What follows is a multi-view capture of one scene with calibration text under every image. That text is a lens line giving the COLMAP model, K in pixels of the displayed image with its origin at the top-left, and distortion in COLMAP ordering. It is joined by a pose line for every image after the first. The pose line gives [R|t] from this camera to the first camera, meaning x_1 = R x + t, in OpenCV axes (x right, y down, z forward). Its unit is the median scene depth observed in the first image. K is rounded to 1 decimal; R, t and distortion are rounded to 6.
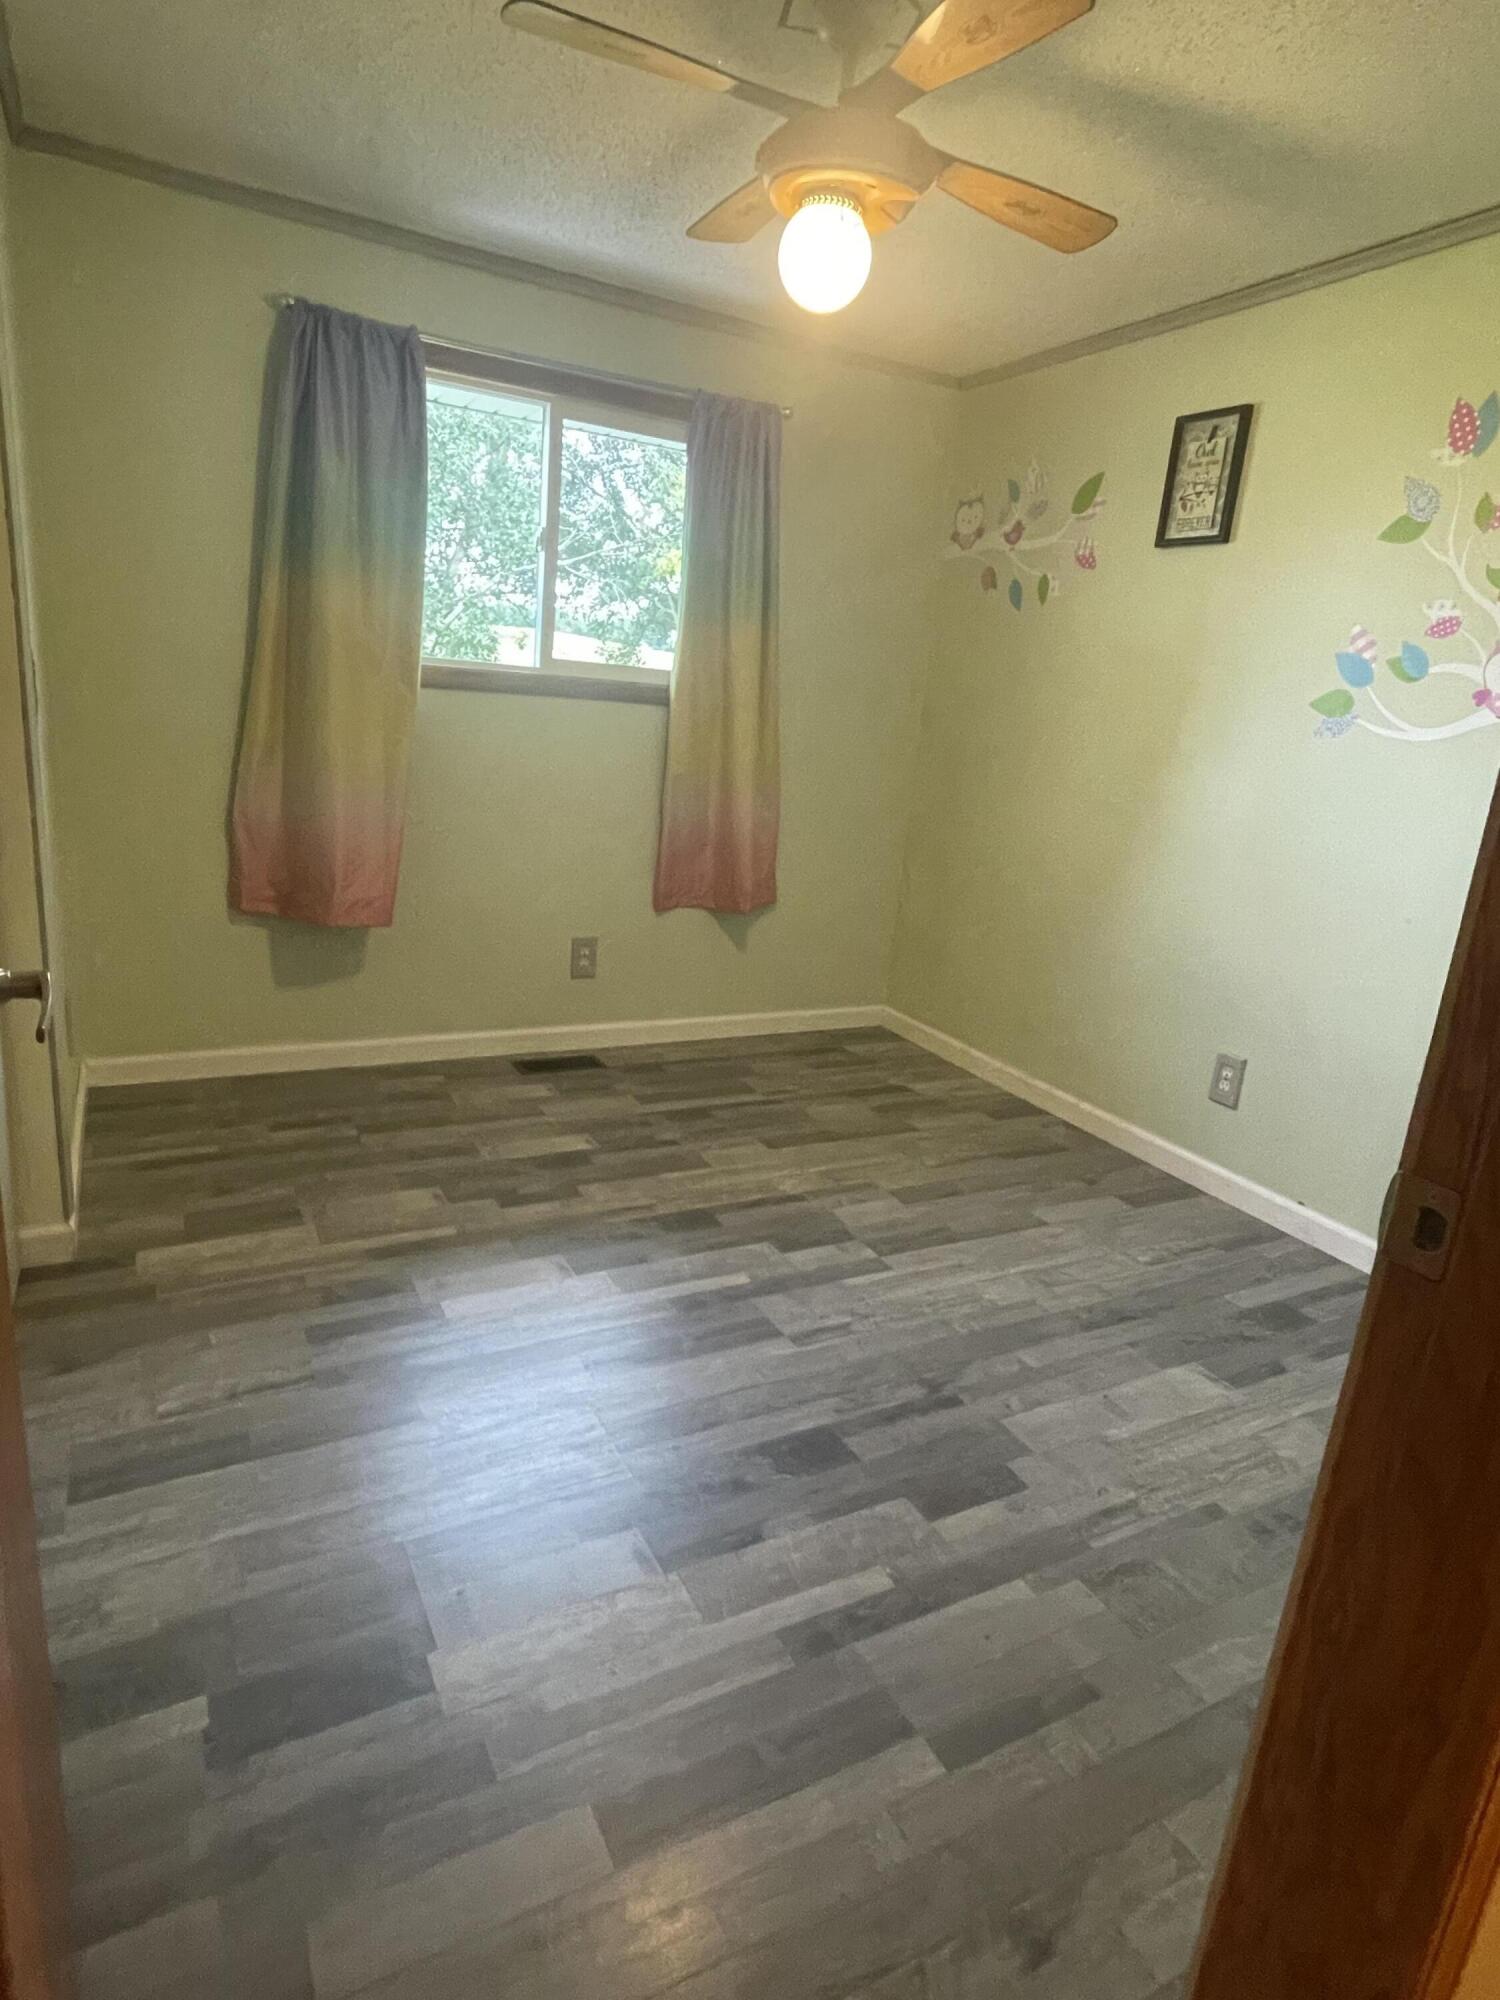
lens RADIAL K [[1112.0, 0, 745.1], [0, 1112.0, 1007.0], [0, 0, 1]] dist [-0.026612, -0.002507]
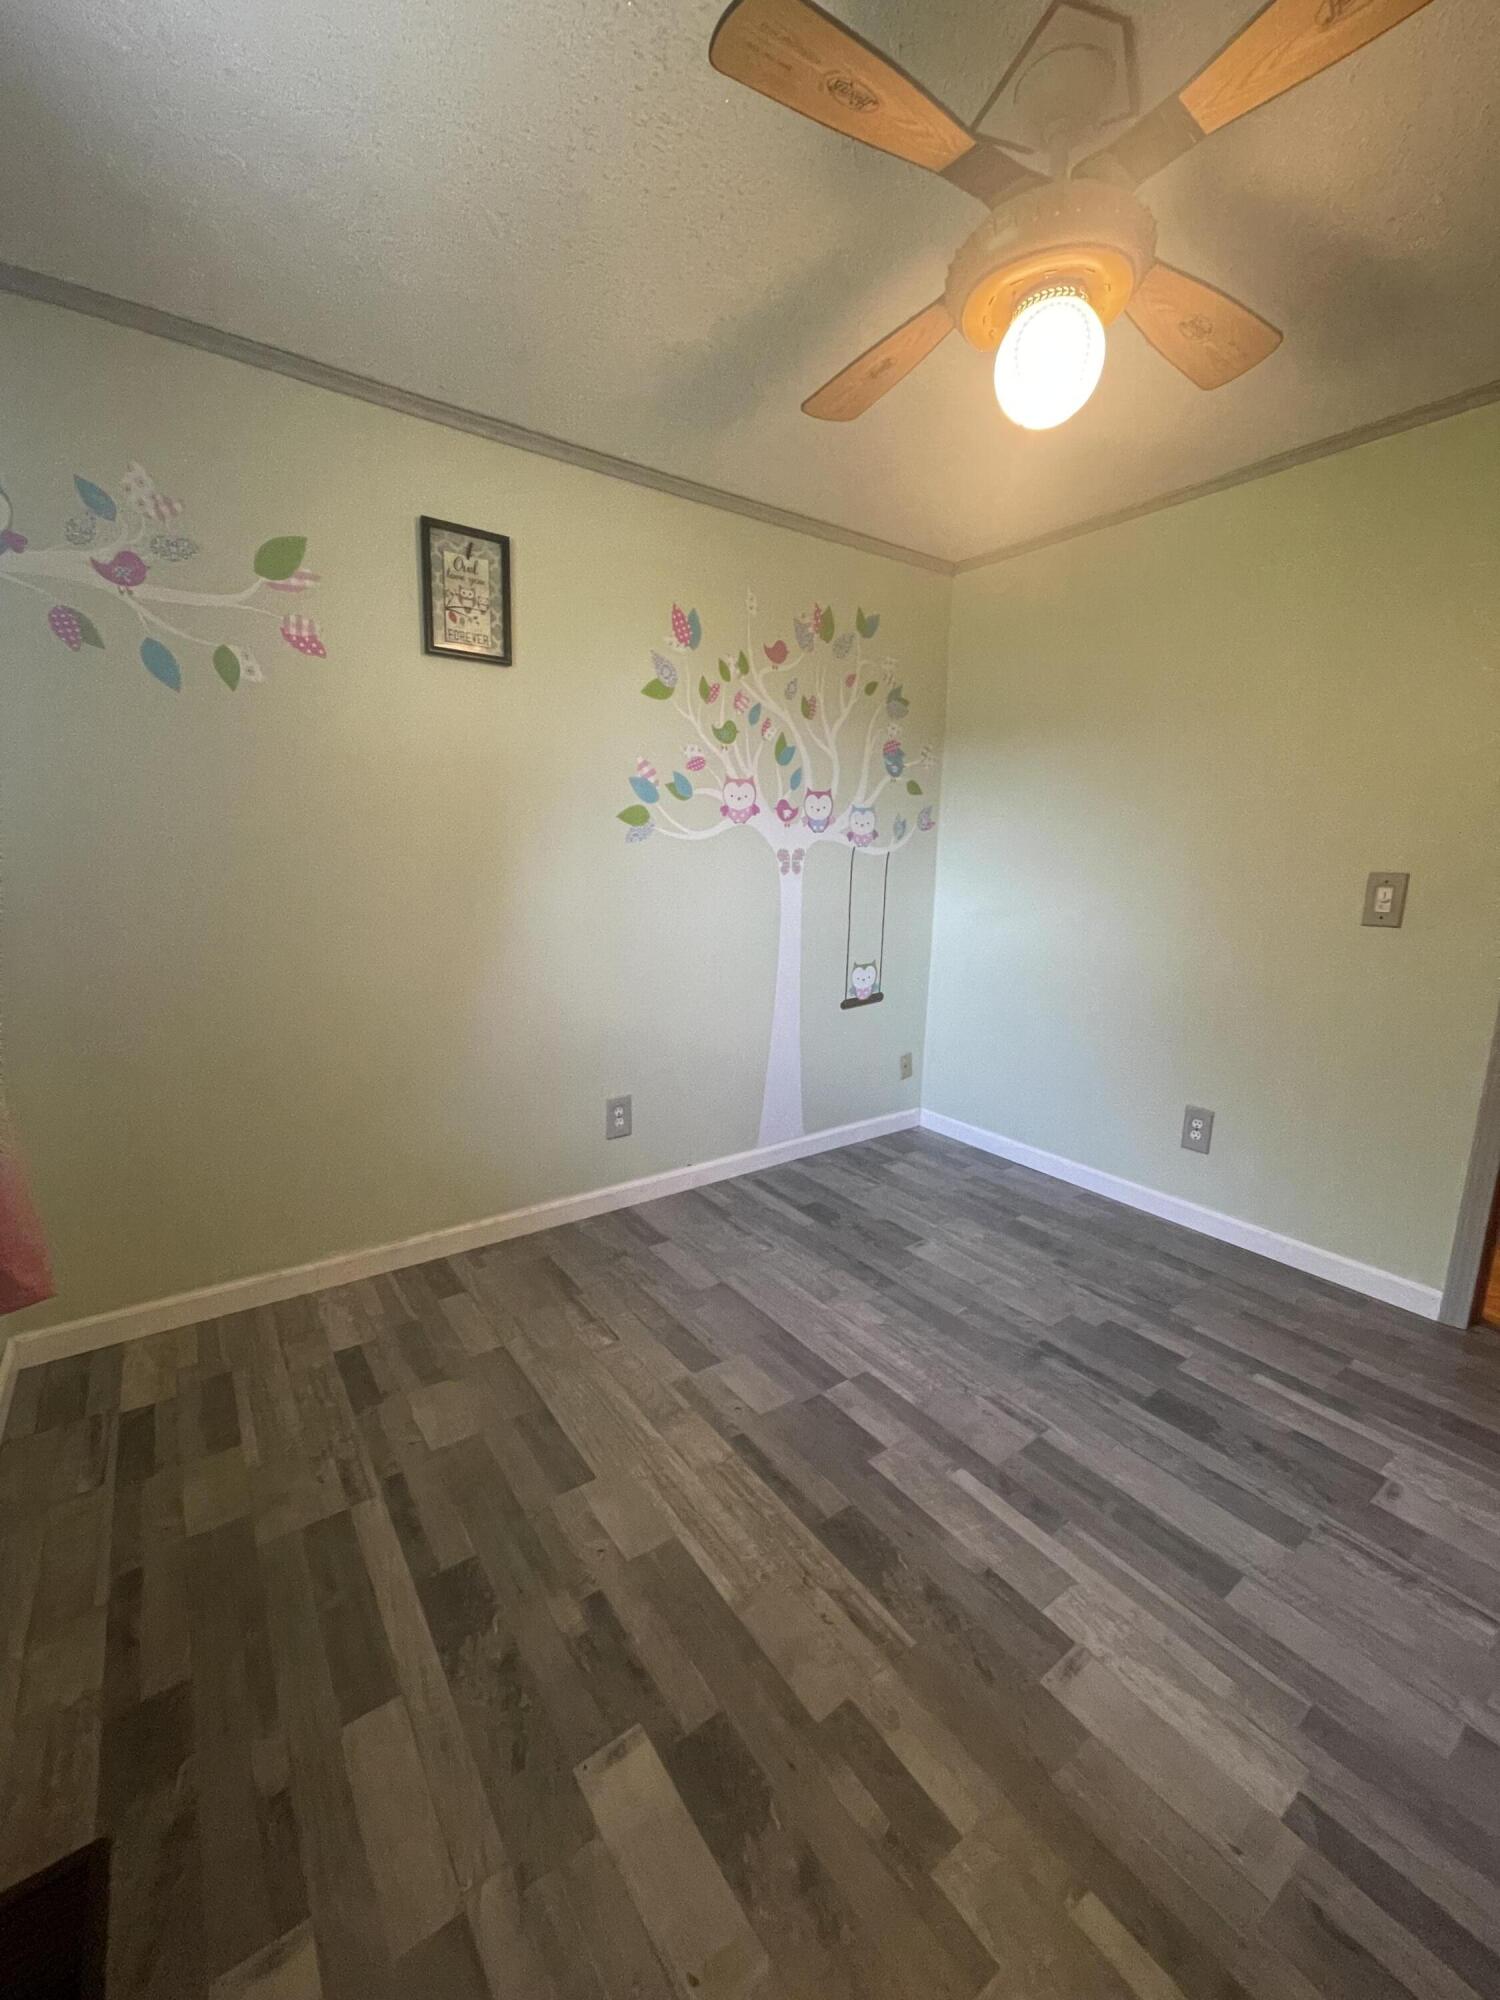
lens RADIAL K [[809.1, 0, 741.0], [0, 809.1, 990.9], [0, 0, 1]] dist [-0.002096, 0.000653]
pose [[-0.137226, -0.262642, 0.955085, -0.436297], [0.234008, 0.928318, 0.288903, -0.312659], [-0.962502, 0.263143, -0.065929, 0.943158]]
